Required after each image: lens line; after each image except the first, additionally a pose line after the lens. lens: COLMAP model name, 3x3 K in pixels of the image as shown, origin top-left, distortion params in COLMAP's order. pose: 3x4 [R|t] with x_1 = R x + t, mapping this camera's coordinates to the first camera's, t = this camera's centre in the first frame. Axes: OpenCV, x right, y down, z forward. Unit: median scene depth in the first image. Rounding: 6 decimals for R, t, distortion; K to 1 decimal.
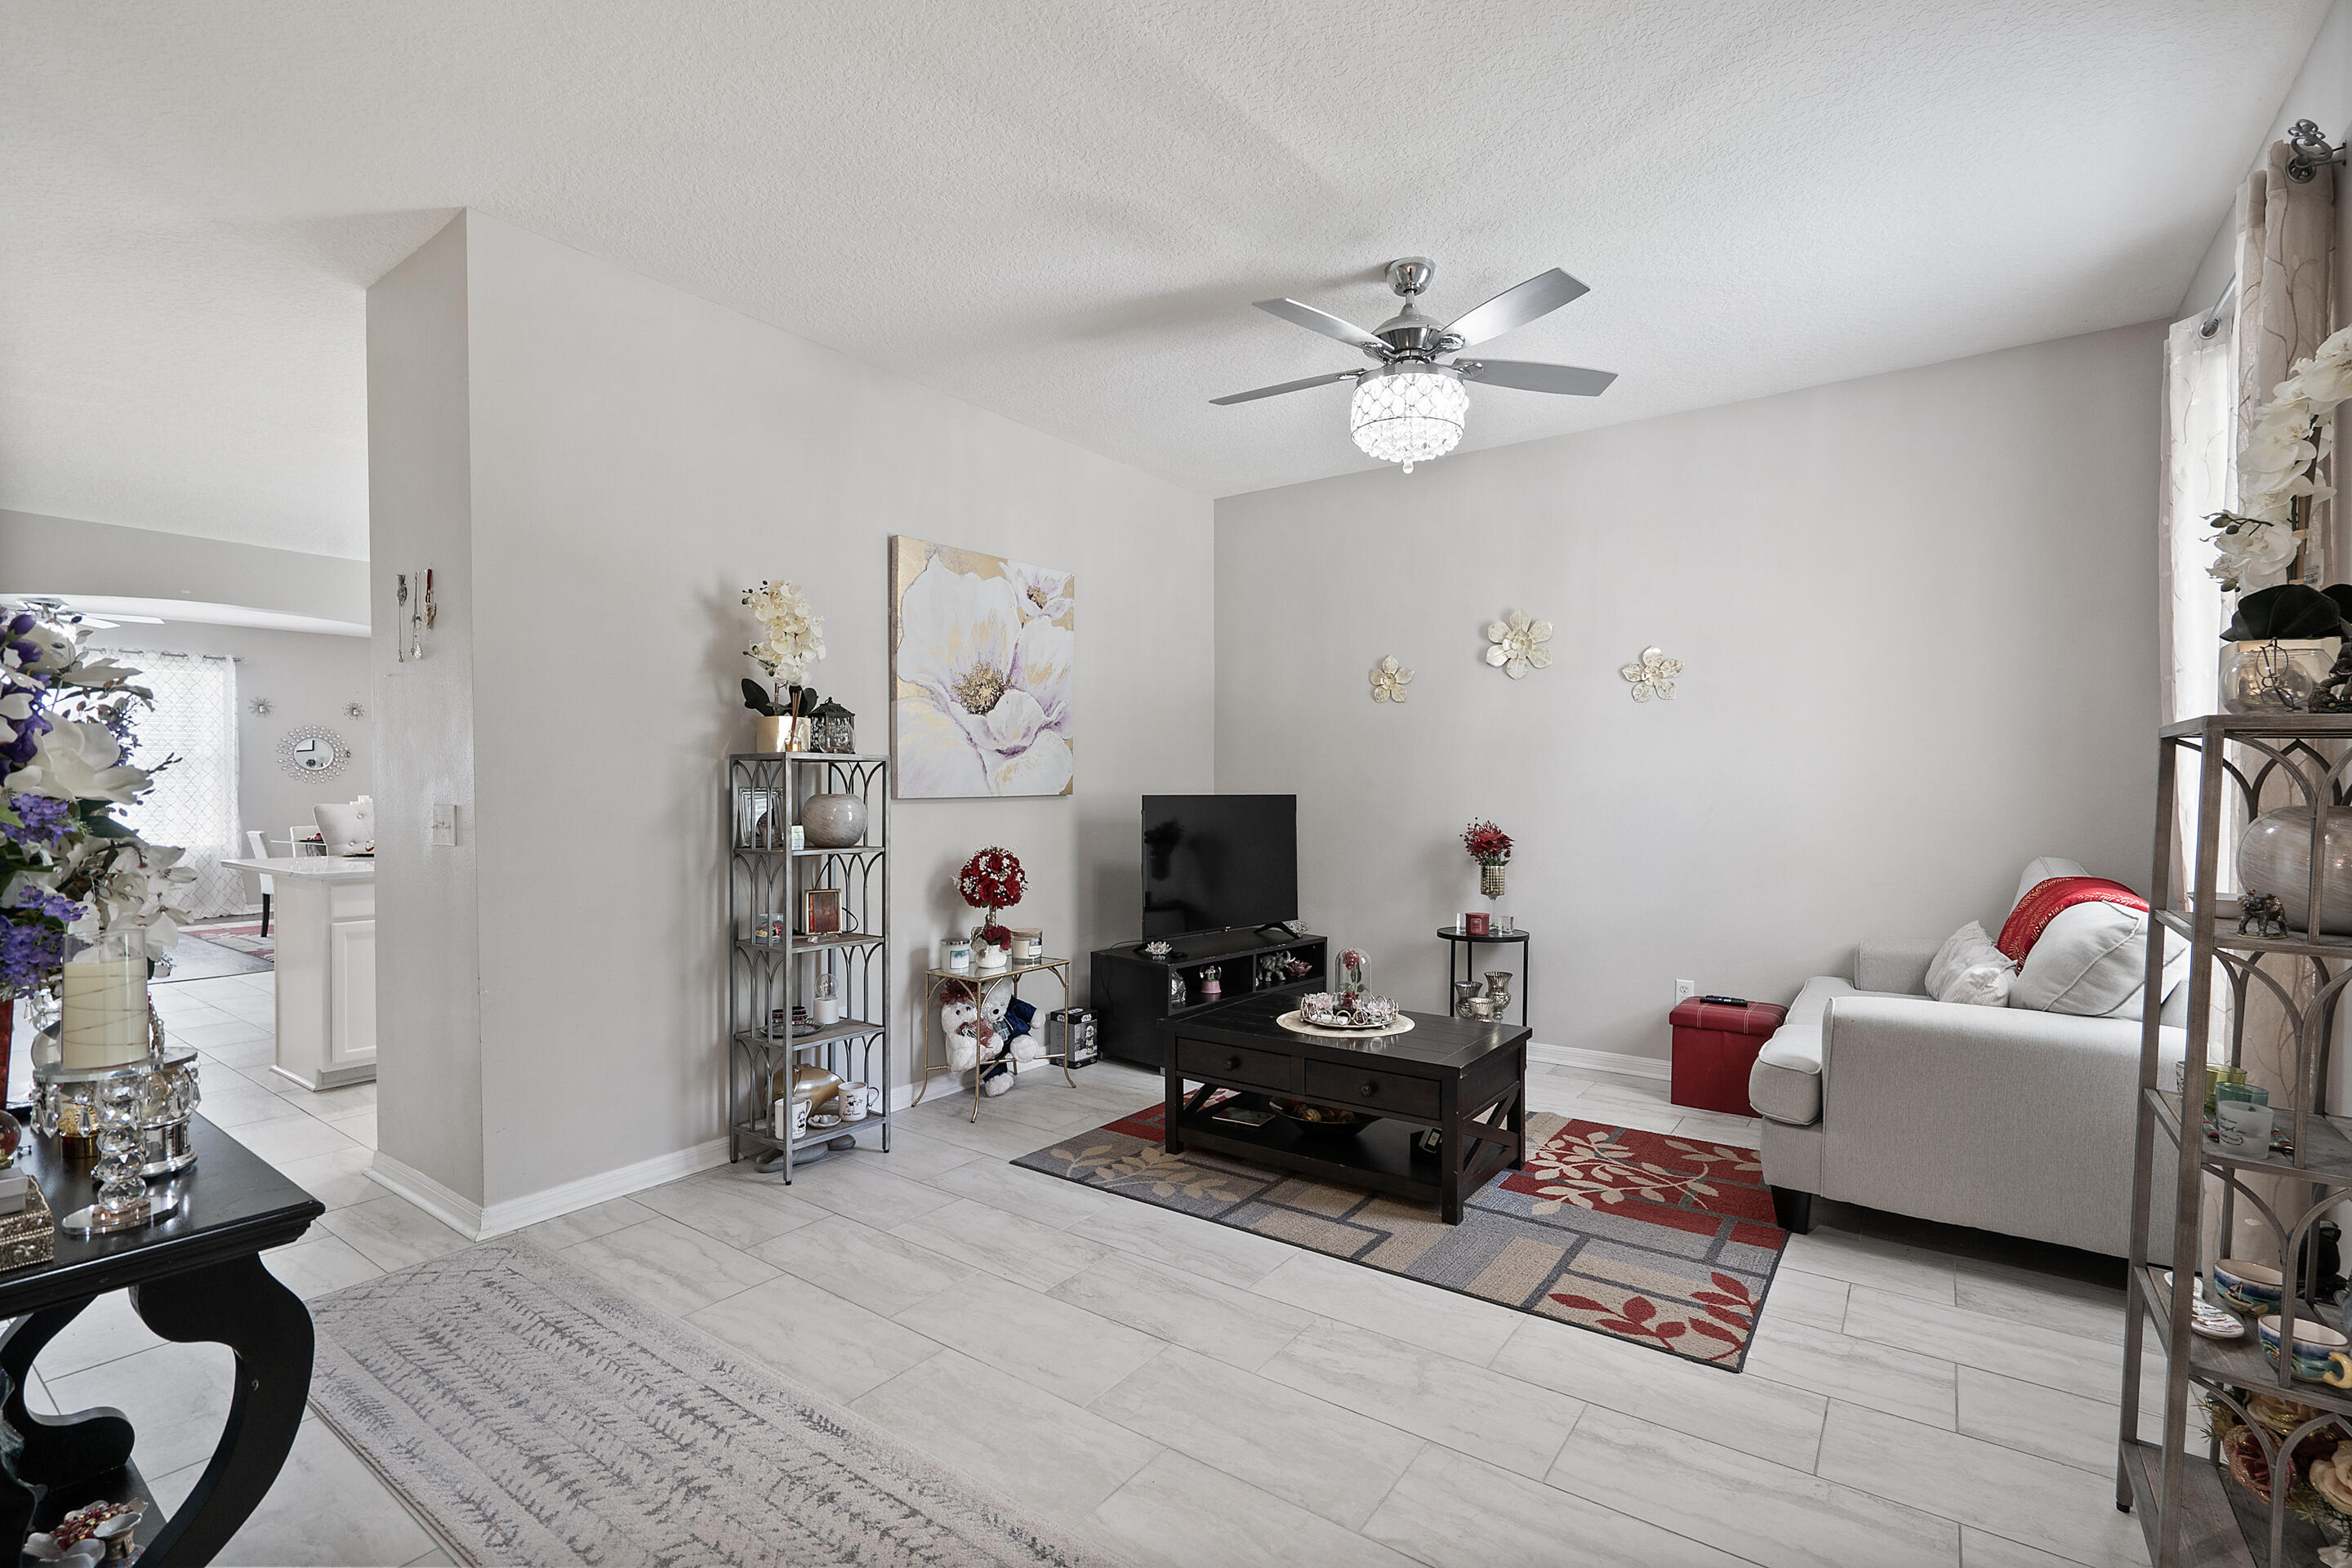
lens RADIAL K [[1076.4, 0, 1176.5], [0, 1076.4, 808.4], [0, 0, 1]] dist [-0.009000, 0.004368]
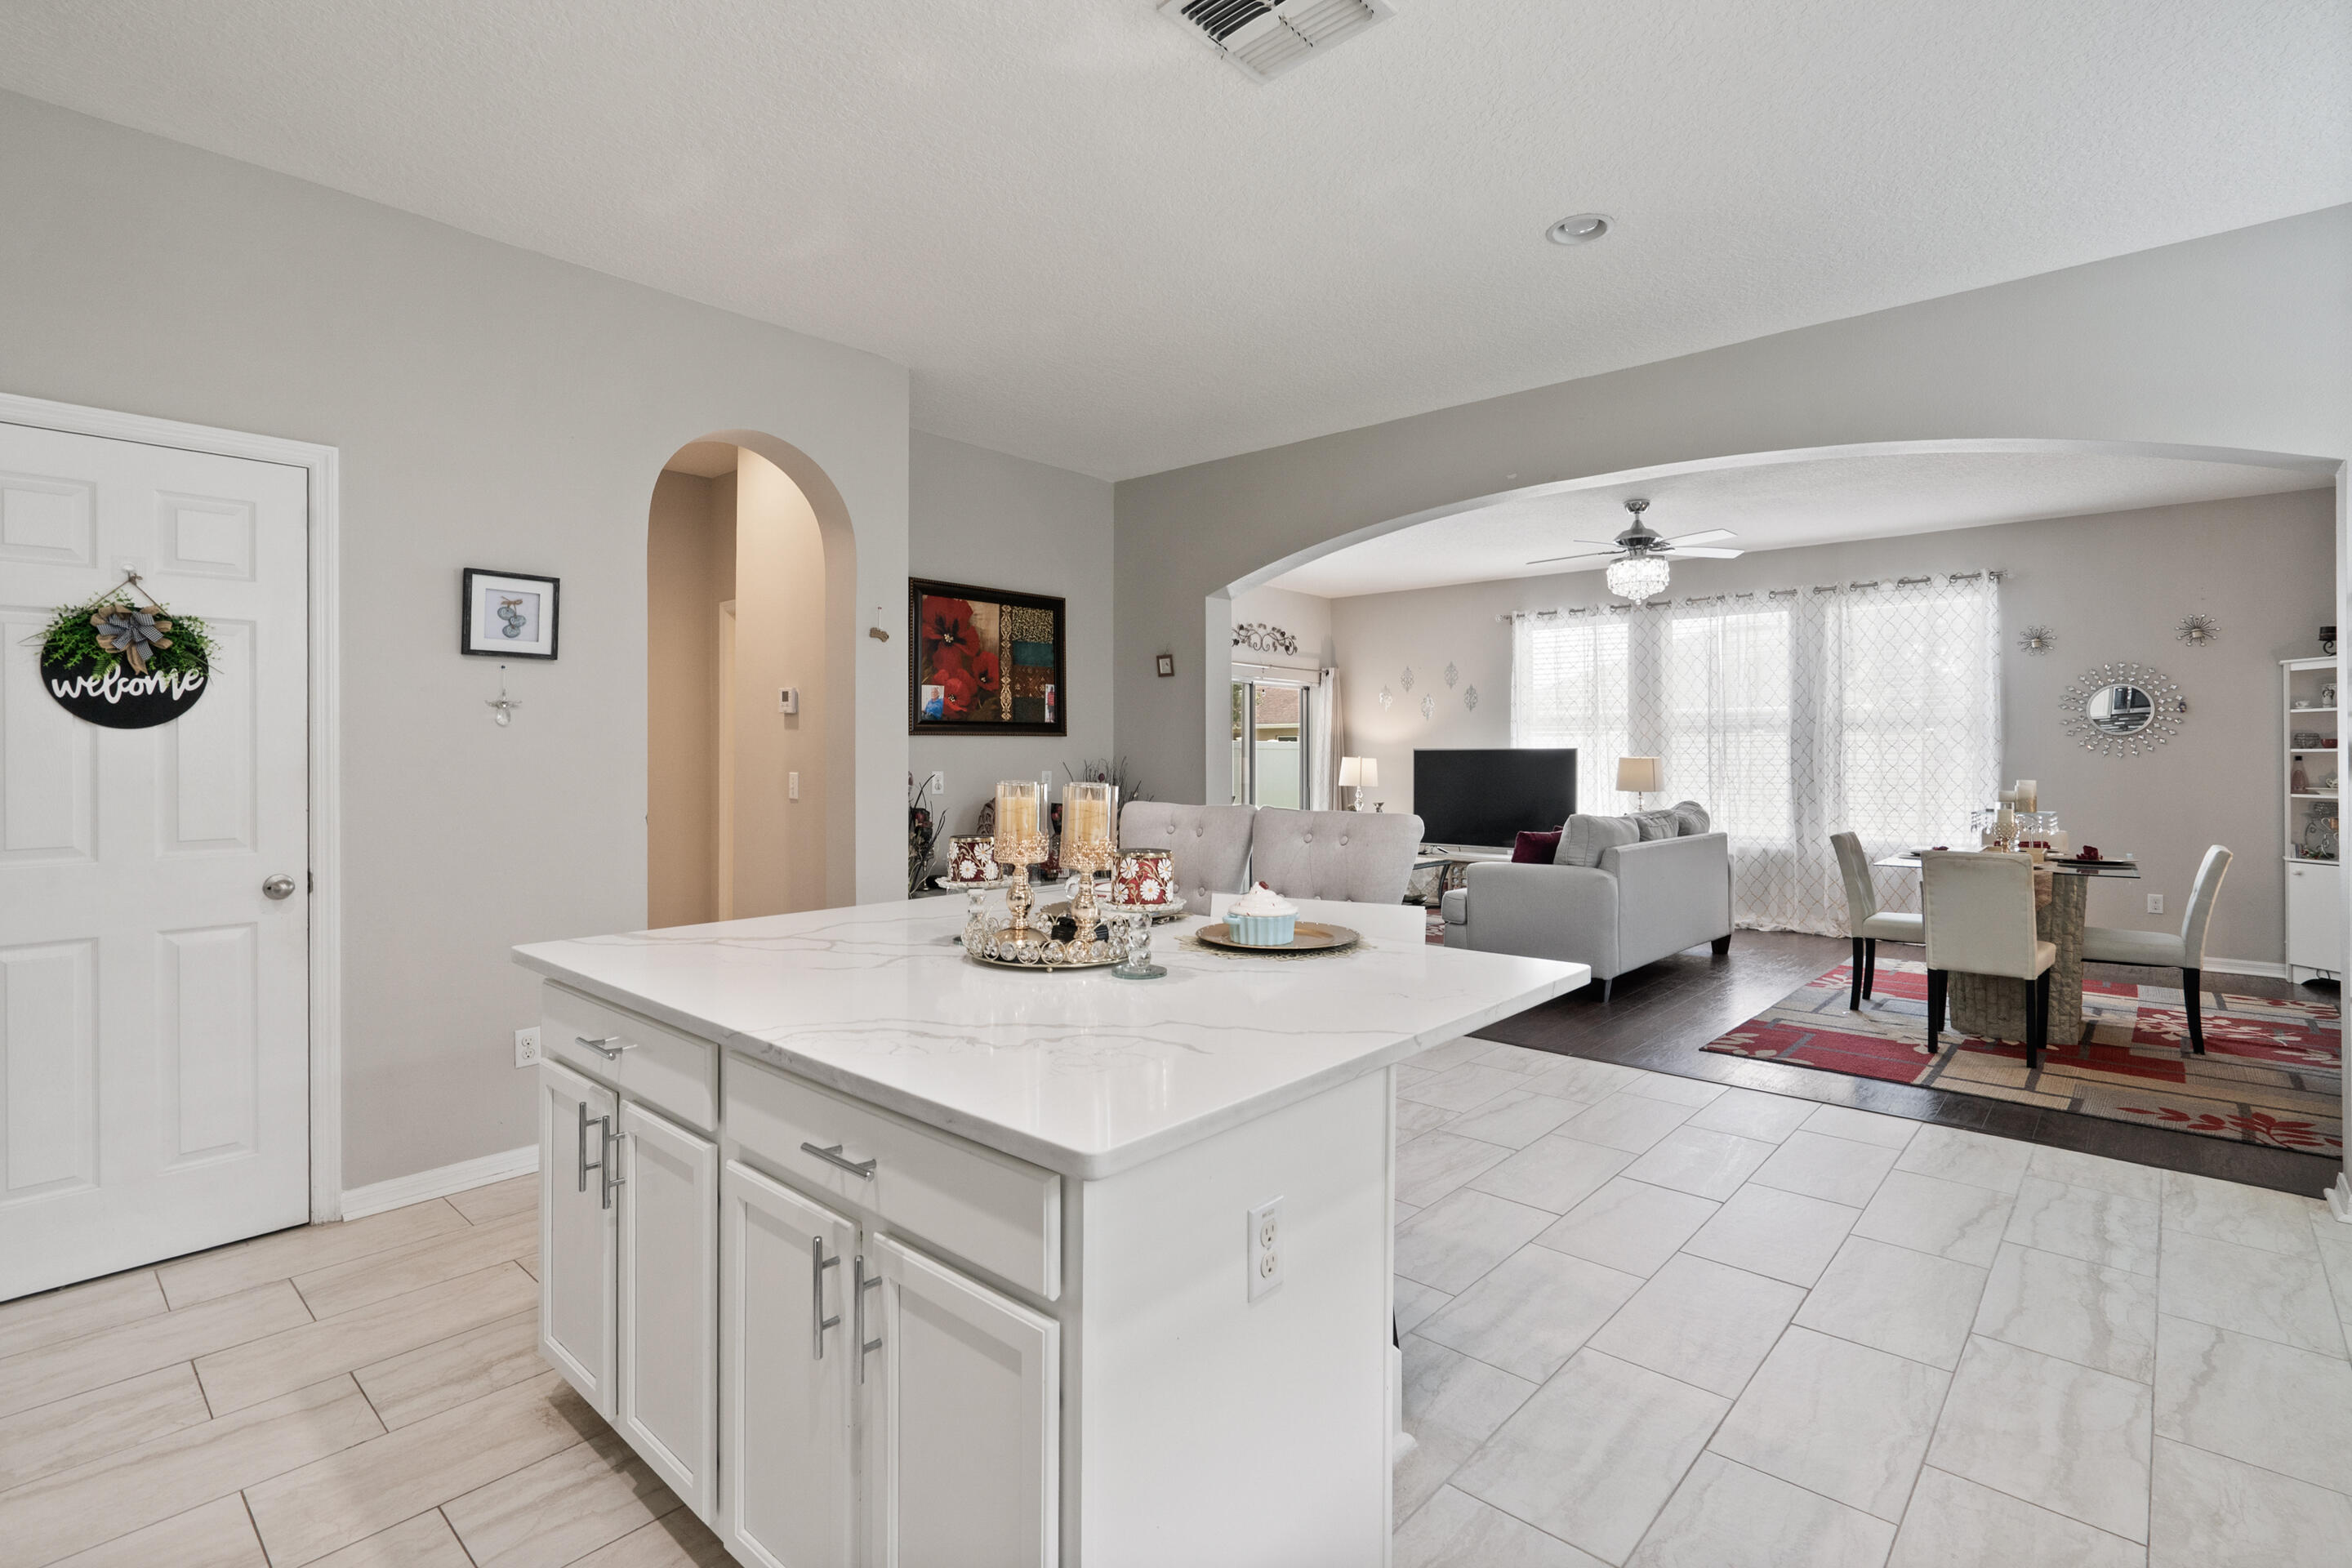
lens RADIAL K [[1076.4, 0, 1178.0], [0, 1076.4, 756.4], [0, 0, 1]] dist [-0.009000, 0.004368]
pose [[-0.092963, 0.003706, -0.995663, -0.536814], [-0.021703, 0.999748, 0.005748, -0.057049], [0.995433, 0.022143, -0.092859, 1.904292]]
